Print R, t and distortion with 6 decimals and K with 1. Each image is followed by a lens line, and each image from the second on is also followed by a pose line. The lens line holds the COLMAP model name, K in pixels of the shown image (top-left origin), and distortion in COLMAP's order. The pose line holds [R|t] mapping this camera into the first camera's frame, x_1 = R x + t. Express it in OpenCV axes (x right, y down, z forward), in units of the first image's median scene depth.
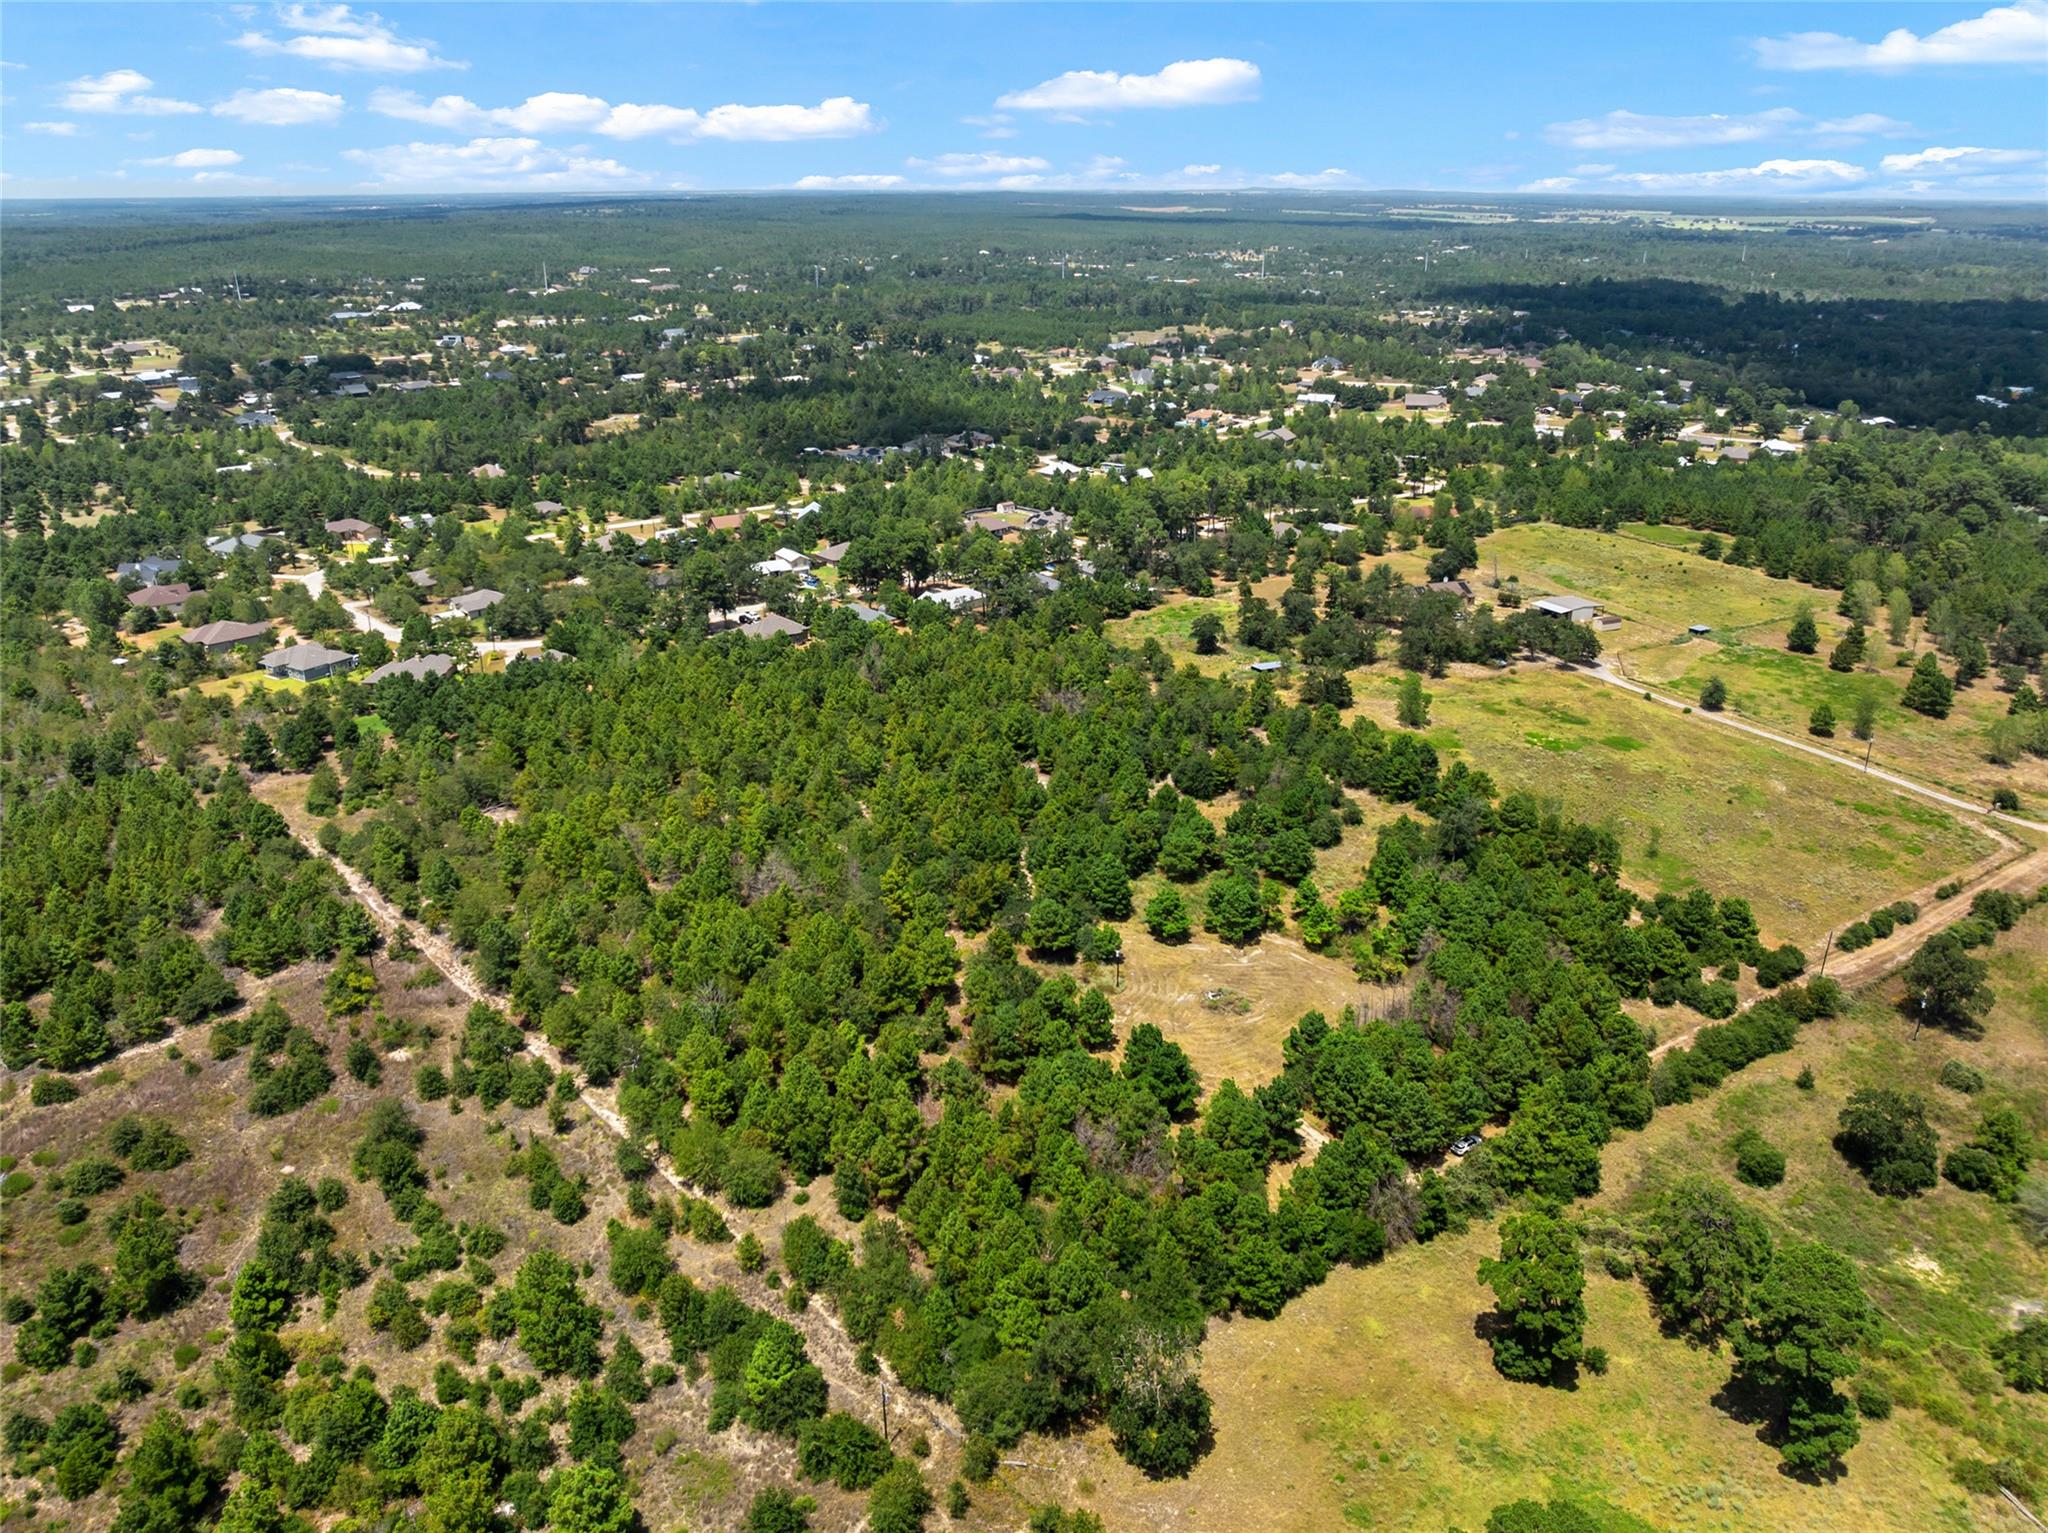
lens RADIAL K [[1433.1, 0, 1024.7], [0, 1433.1, 767.0], [0, 0, 1]] dist [-0.036957, 0.003751]
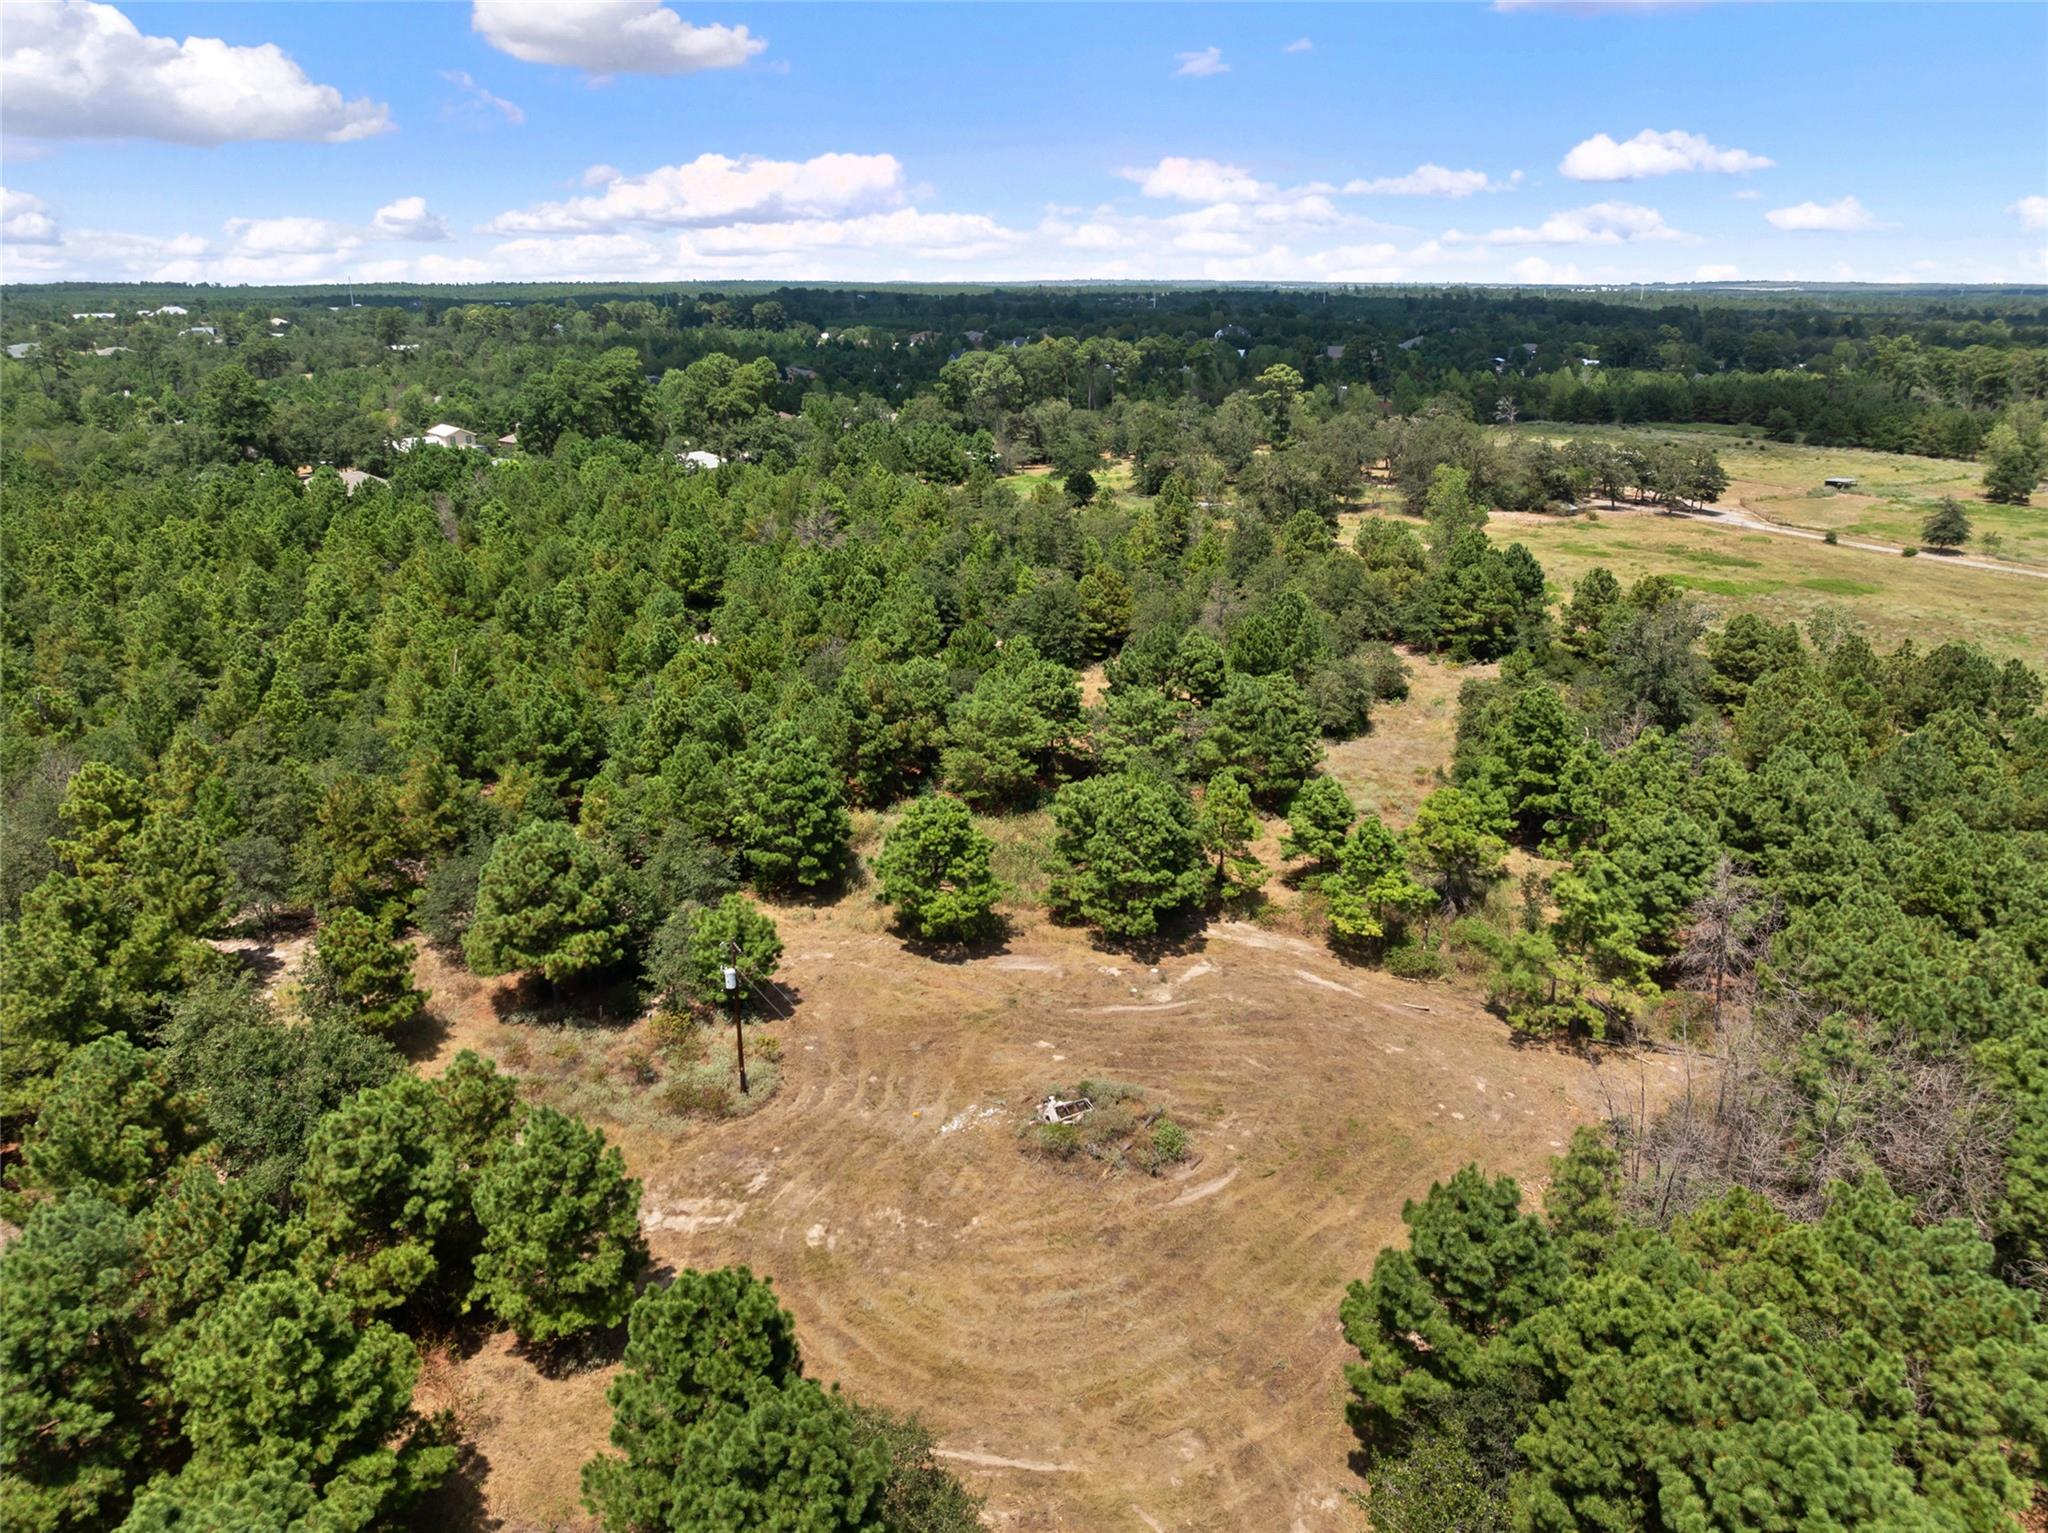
lens RADIAL K [[1433.1, 0, 1018.1], [0, 1433.1, 761.0], [0, 0, 1]] dist [-0.036957, 0.003751]
pose [[0.997892, -0.030597, 0.057234, 0.098698], [0.034305, 0.997297, -0.064975, 0.097758], [-0.055091, 0.066802, 0.996244, 0.641365]]
